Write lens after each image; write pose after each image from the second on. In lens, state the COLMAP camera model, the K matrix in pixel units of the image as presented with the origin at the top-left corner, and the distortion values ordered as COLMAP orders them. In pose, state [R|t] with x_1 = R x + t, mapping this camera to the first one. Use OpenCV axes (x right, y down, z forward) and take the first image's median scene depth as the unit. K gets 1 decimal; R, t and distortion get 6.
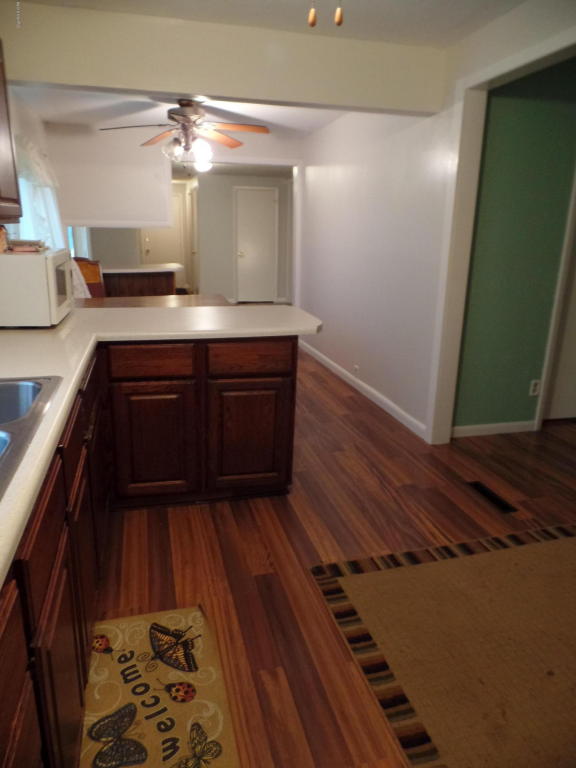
lens RADIAL K [[528.4, 0, 288.0], [0, 528.4, 384.0], [0, 0, 1]] dist [0.002906, -0.001586]
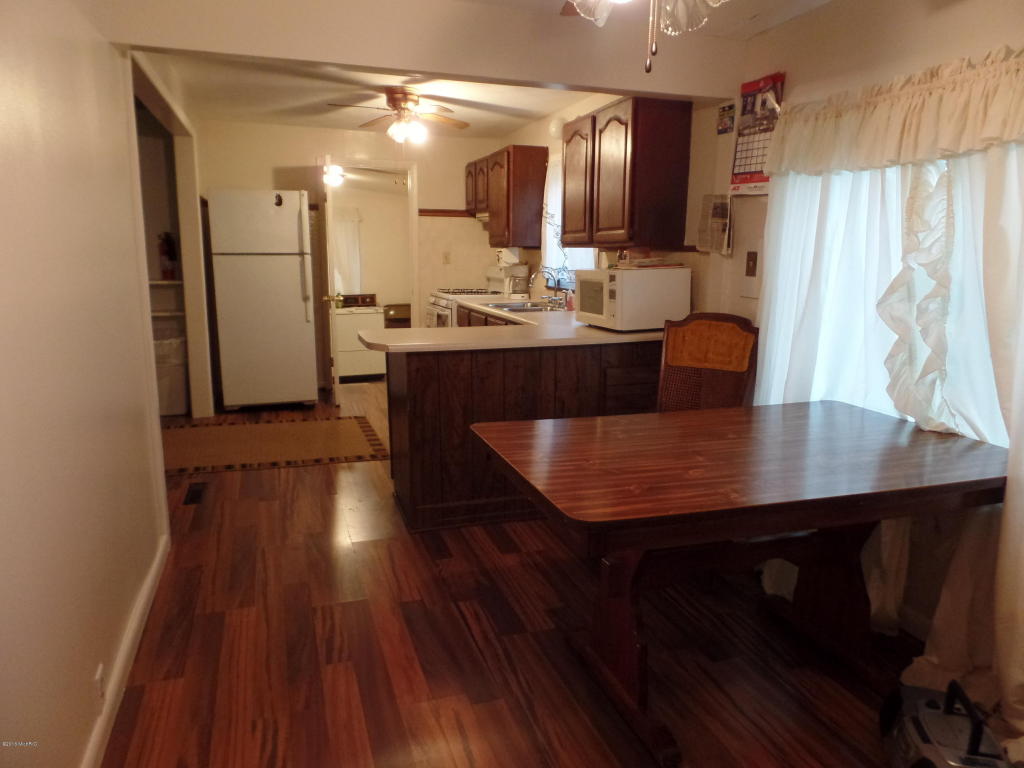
lens RADIAL K [[698.7, 0, 512.0], [0, 698.7, 384.0], [0, 0, 1]] dist [0.000549, 0.004412]
pose [[-0.997472, -0.013552, -0.069753, -0.196504], [-0.044208, 0.886889, 0.459862, -0.923441], [0.055631, 0.461783, -0.885246, 3.138832]]
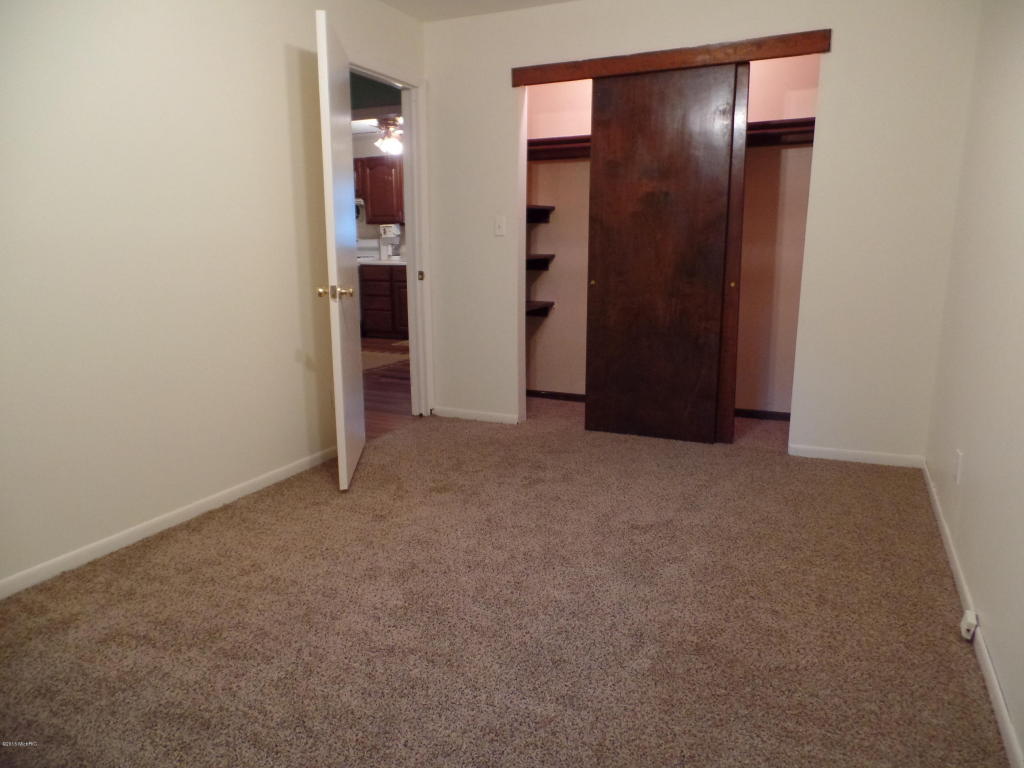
lens RADIAL K [[704.6, 0, 512.0], [0, 704.6, 384.0], [0, 0, 1]] dist [0.002906, -0.001586]
pose [[-0.647887, 0.138140, -0.749106, 2.582938], [-0.223109, 0.905877, 0.360012, -0.905015], [0.728330, 0.400379, -0.556086, 3.594271]]
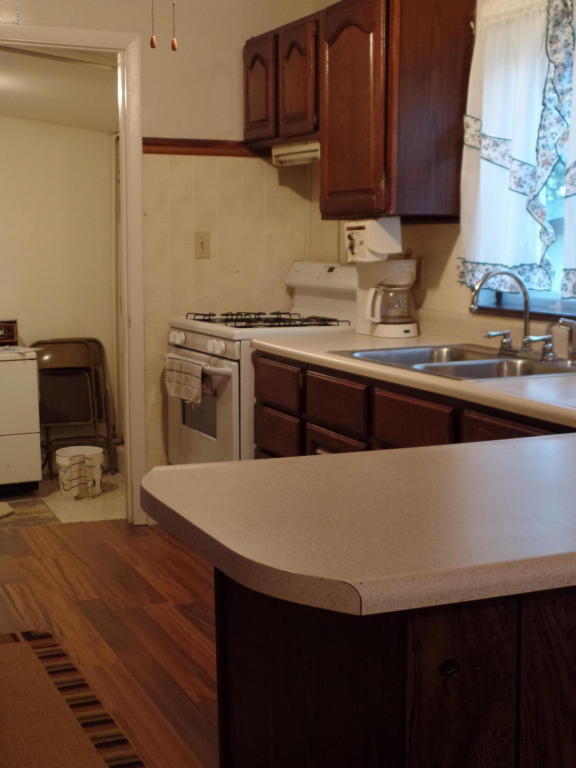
lens RADIAL K [[1098.3, 0, 287.6], [0, 1098.3, 394.4], [0, 0, 1]] dist [0.017394, 0.065380]
pose [[-0.986682, 0.001161, -0.162659, 0.115920], [-0.066498, 0.909718, 0.409868, -0.589100], [0.148450, 0.415226, -0.897524, 2.148377]]
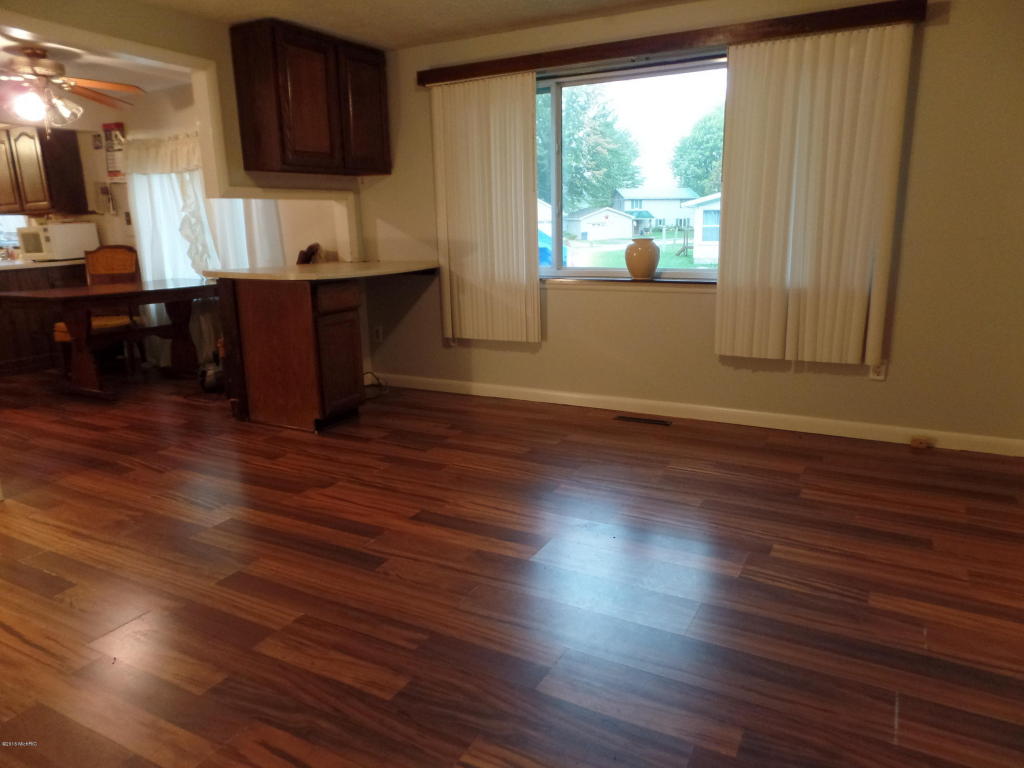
lens RADIAL K [[698.7, 0, 512.0], [0, 698.7, 384.0], [0, 0, 1]] dist [0.000549, 0.004412]
pose [[-0.692080, 0.165165, -0.702670, 0.304512], [-0.189432, 0.897789, 0.397606, -1.381685], [0.696520, 0.408283, -0.590054, 5.067069]]
